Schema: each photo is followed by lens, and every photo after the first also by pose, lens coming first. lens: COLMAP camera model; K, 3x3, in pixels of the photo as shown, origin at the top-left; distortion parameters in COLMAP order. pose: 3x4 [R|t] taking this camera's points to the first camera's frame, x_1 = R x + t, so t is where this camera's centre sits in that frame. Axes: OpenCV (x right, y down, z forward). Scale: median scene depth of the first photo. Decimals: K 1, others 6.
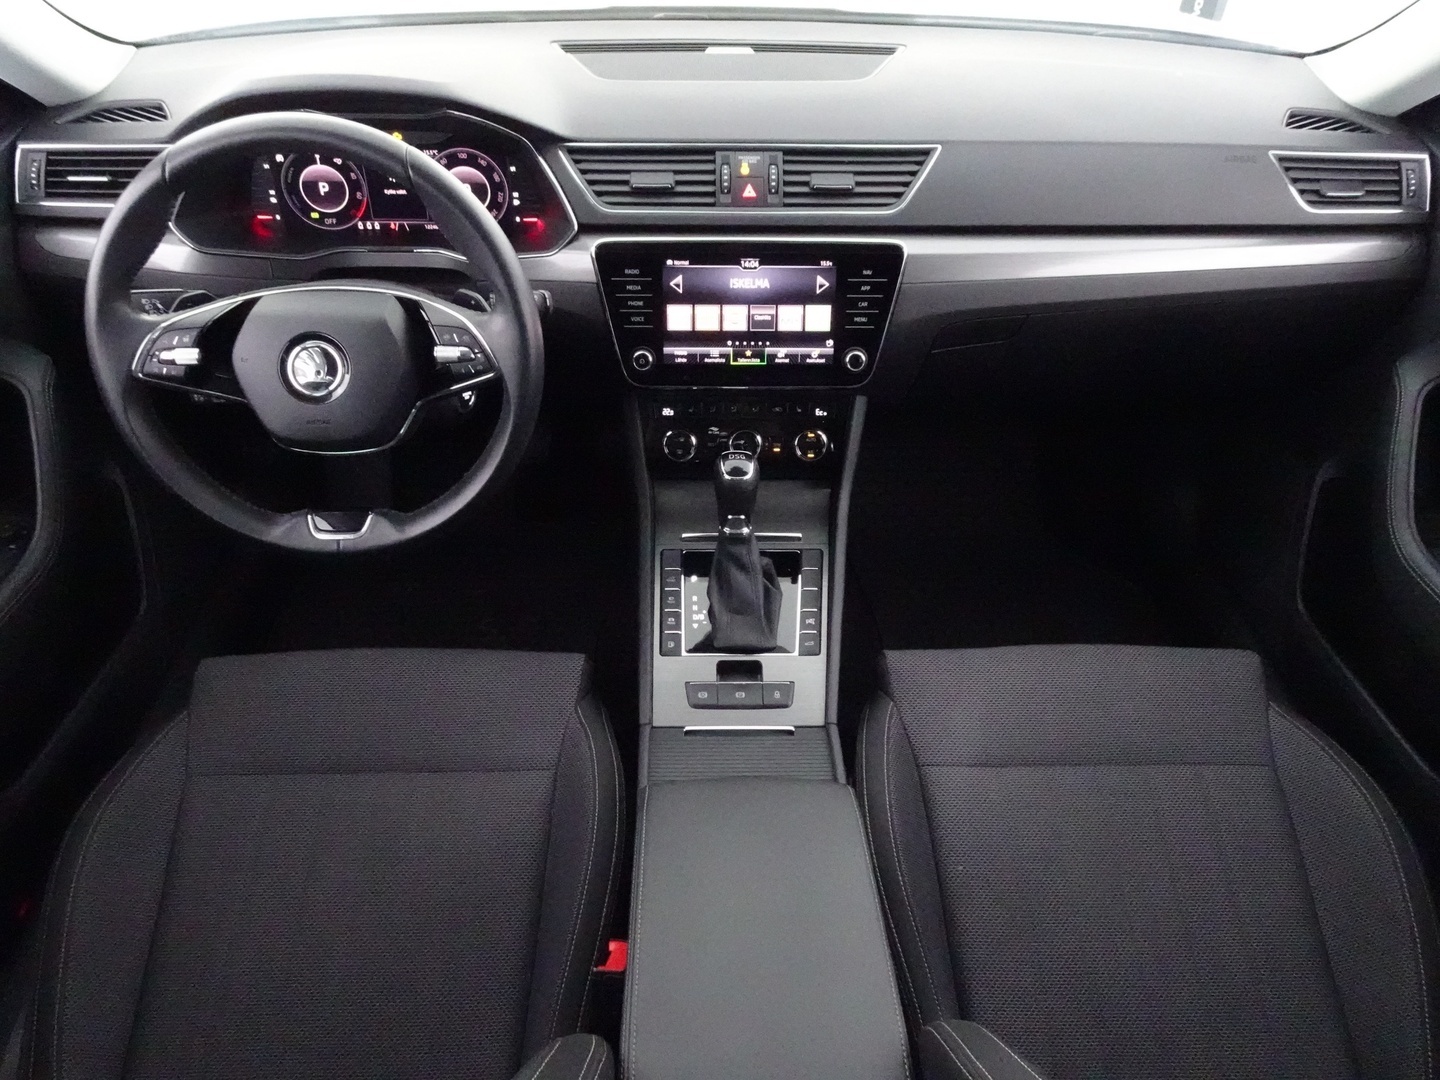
lens RADIAL K [[1033.7, 0, 720.0], [0, 1033.7, 540.0], [0, 0, 1]] dist [0.006924, -0.000585]
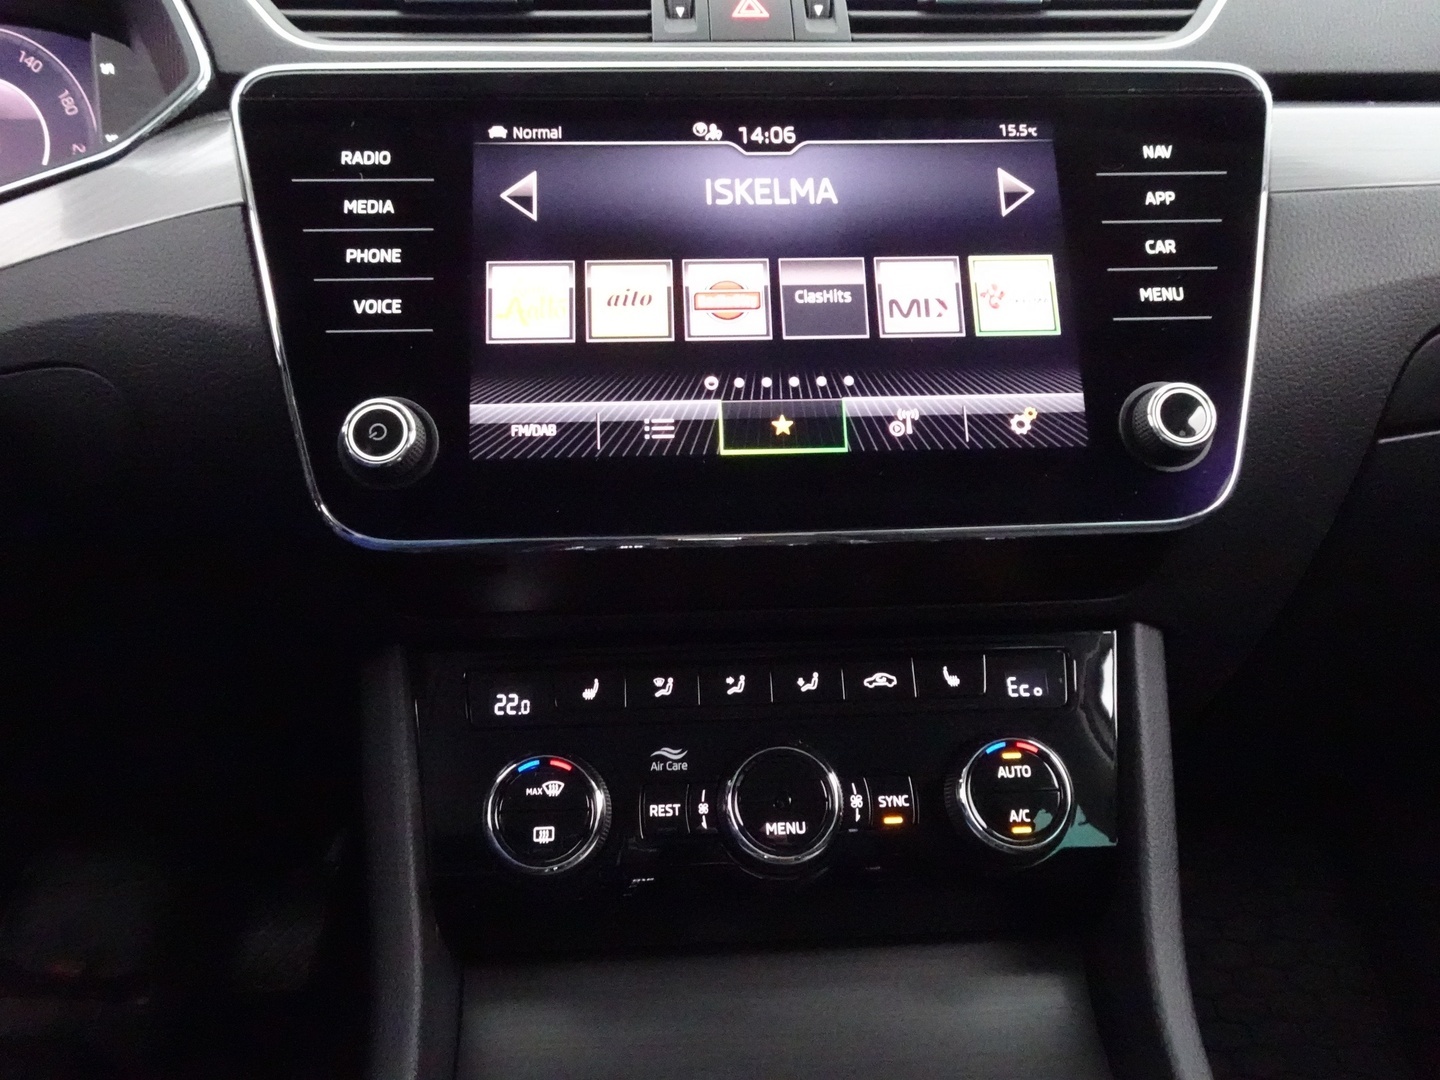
lens RADIAL K [[1033.7, 0, 720.0], [0, 1033.7, 540.0], [0, 0, 1]] dist [0.006924, -0.000585]
pose [[0.998710, -0.037166, 0.034586, 0.000360], [0.049455, 0.866196, -0.497251, -0.016204], [-0.011477, 0.498321, 0.866917, 0.779844]]
